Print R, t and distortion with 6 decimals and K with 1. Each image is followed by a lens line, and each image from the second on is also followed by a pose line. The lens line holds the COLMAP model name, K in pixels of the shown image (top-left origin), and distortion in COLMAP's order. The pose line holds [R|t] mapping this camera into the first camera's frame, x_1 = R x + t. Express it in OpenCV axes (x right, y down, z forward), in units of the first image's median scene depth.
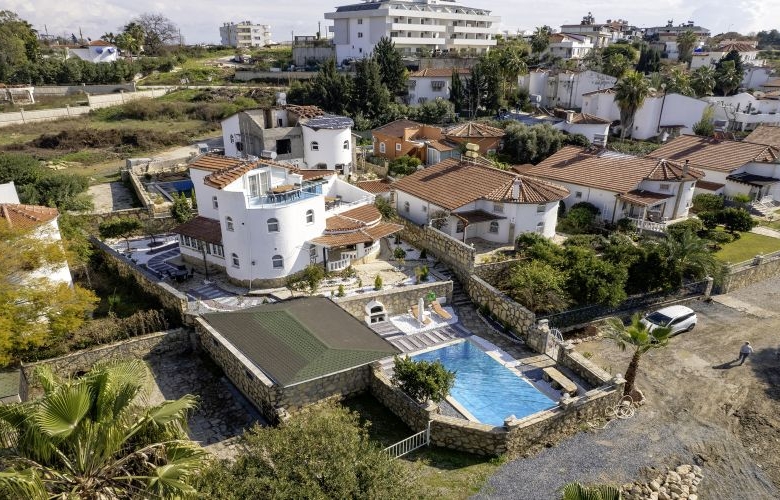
lens RADIAL K [[564.2, 0, 391.8], [0, 564.2, 296.8], [0, 0, 1]] dist [-0.059649, 0.049297]
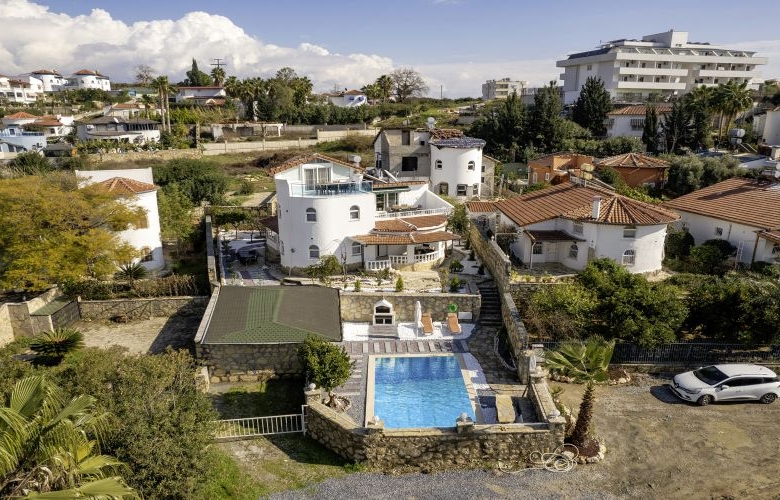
lens RADIAL K [[566.9, 0, 392.5], [0, 566.9, 285.0], [0, 0, 1]] dist [-0.057595, 0.049491]
pose [[0.892555, 0.127050, -0.432670, 0.317177], [-0.178319, 0.980726, -0.079873, 0.044557], [0.414183, 0.148445, 0.898007, 0.124011]]
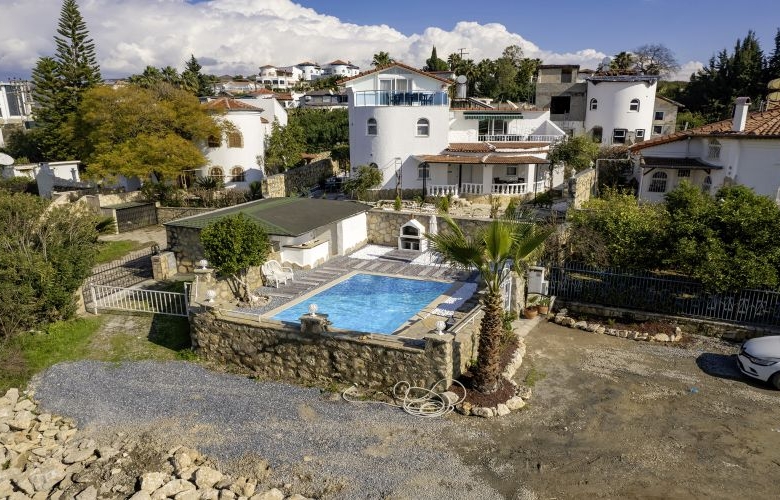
lens RADIAL K [[564.2, 0, 391.8], [0, 564.2, 296.8], [0, 0, 1]] dist [-0.059649, 0.049297]
pose [[0.614601, 0.236099, -0.752677, 0.451039], [-0.315471, 0.948100, 0.039801, 0.069169], [0.723011, 0.212986, 0.657185, 0.403107]]
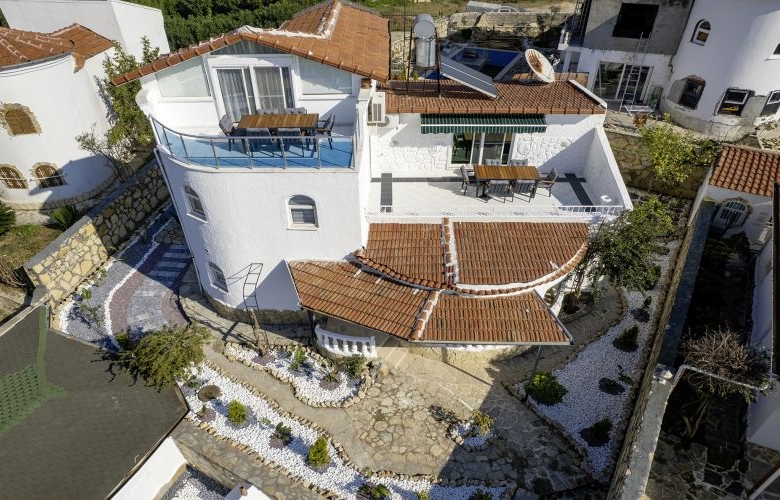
lens RADIAL K [[563.1, 0, 391.9], [0, 563.1, 311.5], [0, 0, 1]] dist [-0.062872, 0.050064]
pose [[0.564115, 0.512847, -0.647119, 0.143030], [-0.333292, 0.858470, 0.389802, -0.217984], [0.755441, -0.004214, 0.655204, 0.691941]]
